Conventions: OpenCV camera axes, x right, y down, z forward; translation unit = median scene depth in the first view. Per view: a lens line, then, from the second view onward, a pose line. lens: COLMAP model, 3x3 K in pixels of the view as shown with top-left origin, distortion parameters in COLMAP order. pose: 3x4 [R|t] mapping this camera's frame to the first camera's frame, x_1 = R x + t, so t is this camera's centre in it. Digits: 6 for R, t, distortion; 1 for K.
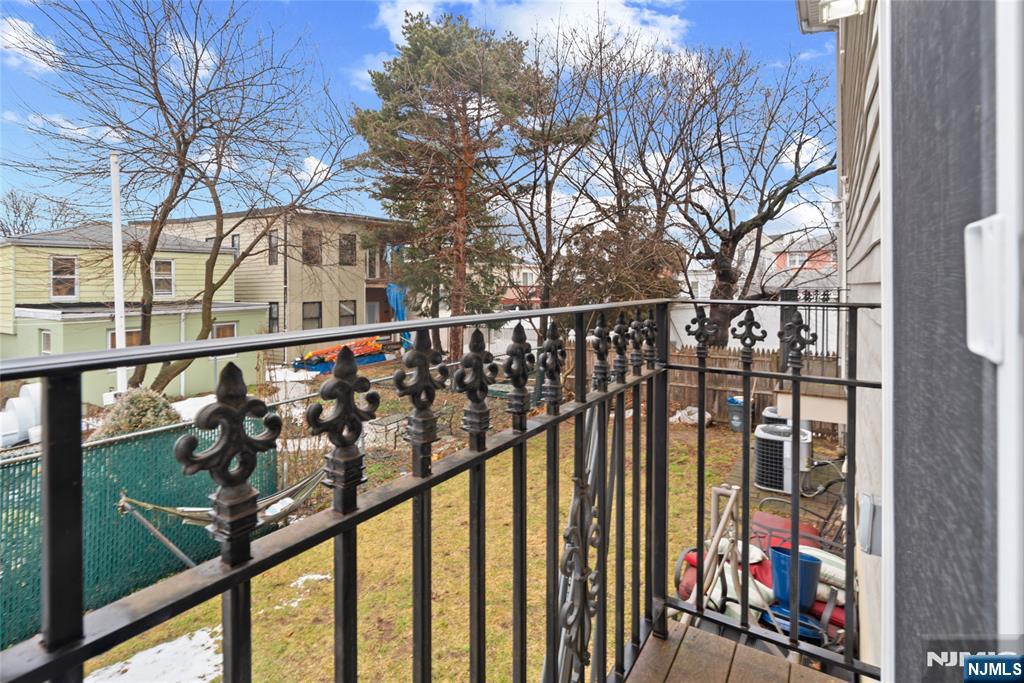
lens RADIAL K [[477.1, 0, 507.6], [0, 477.1, 335.2], [0, 0, 1]] dist [-0.002704, 0.000331]
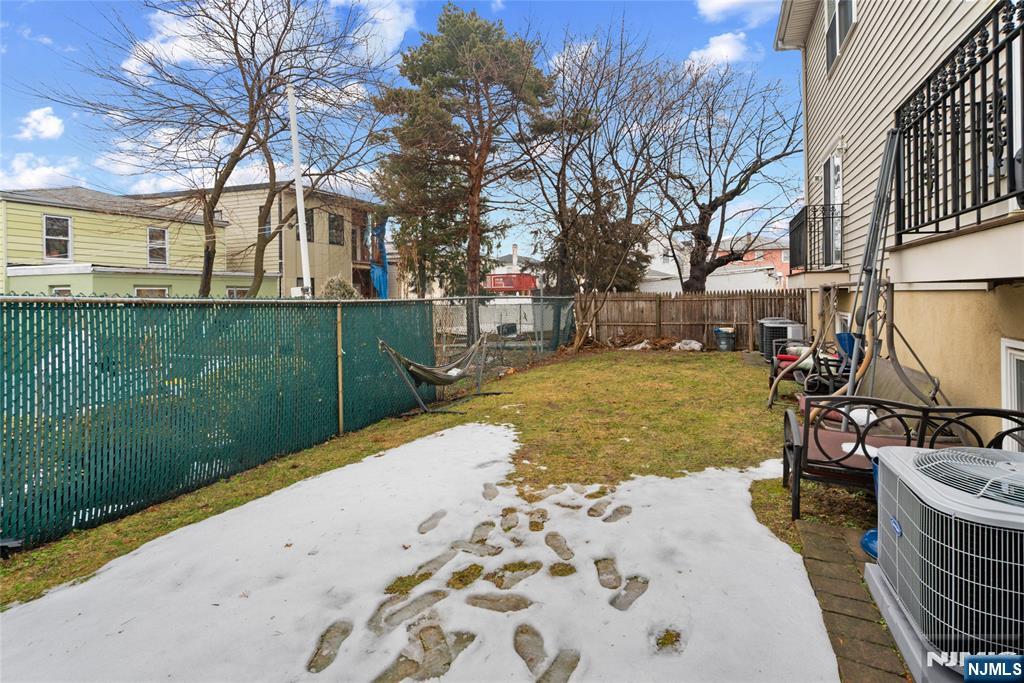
lens RADIAL K [[471.7, 0, 515.4], [0, 471.7, 348.2], [0, 0, 1]] dist [-0.002082, 0.000679]
pose [[0.980520, -0.020729, 0.195321, -0.273942], [0.020863, 0.999781, 0.001373, 0.144458], [-0.195307, 0.002728, 0.980738, -0.129852]]
